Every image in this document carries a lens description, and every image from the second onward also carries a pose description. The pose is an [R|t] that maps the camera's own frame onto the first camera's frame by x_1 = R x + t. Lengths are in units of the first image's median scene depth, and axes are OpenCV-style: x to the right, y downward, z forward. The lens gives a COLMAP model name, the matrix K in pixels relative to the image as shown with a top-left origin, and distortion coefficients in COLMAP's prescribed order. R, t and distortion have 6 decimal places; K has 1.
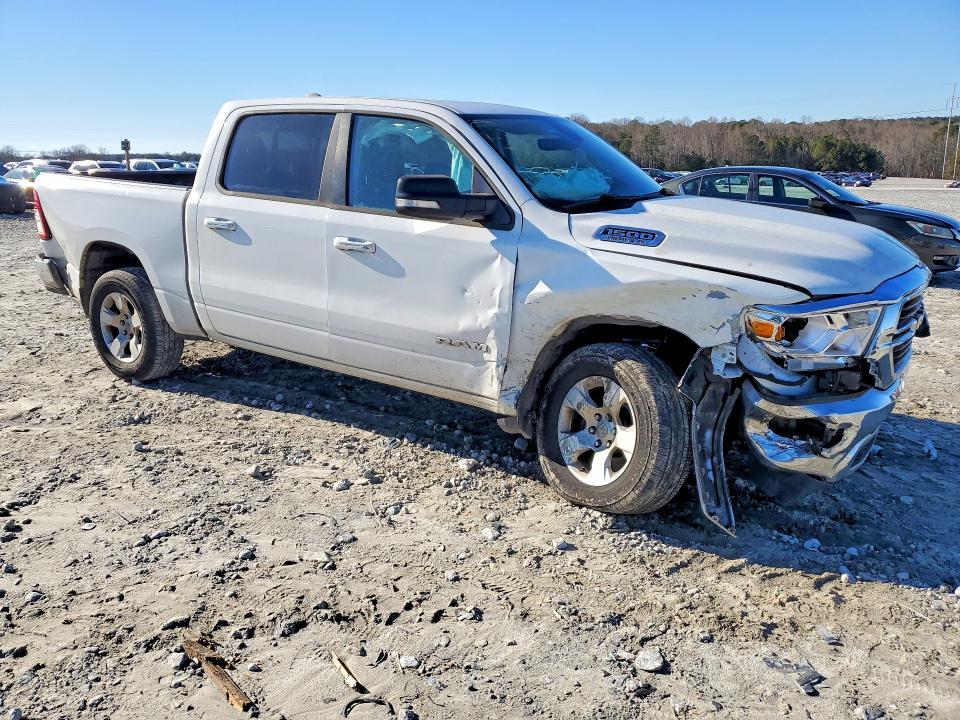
lens RADIAL K [[750.0, 0, 478.5], [0, 750.0, 361.5], [0, 0, 1]] dist [0.004595, -0.006353]
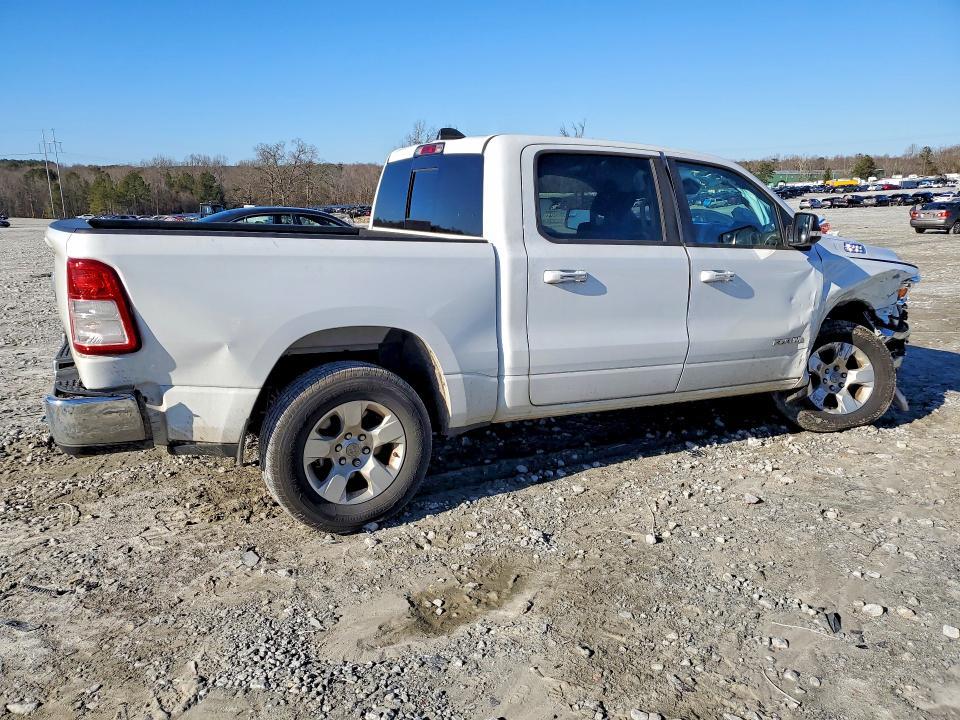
lens RADIAL K [[750.0, 0, 478.6], [0, 750.0, 358.9], [0, 0, 1]] dist [0.004595, -0.006353]
pose [[0.492442, -0.186225, 0.850189, -1.351993], [0.233075, 0.969379, 0.077331, -0.211438], [-0.838557, 0.160077, 0.520767, 0.755318]]
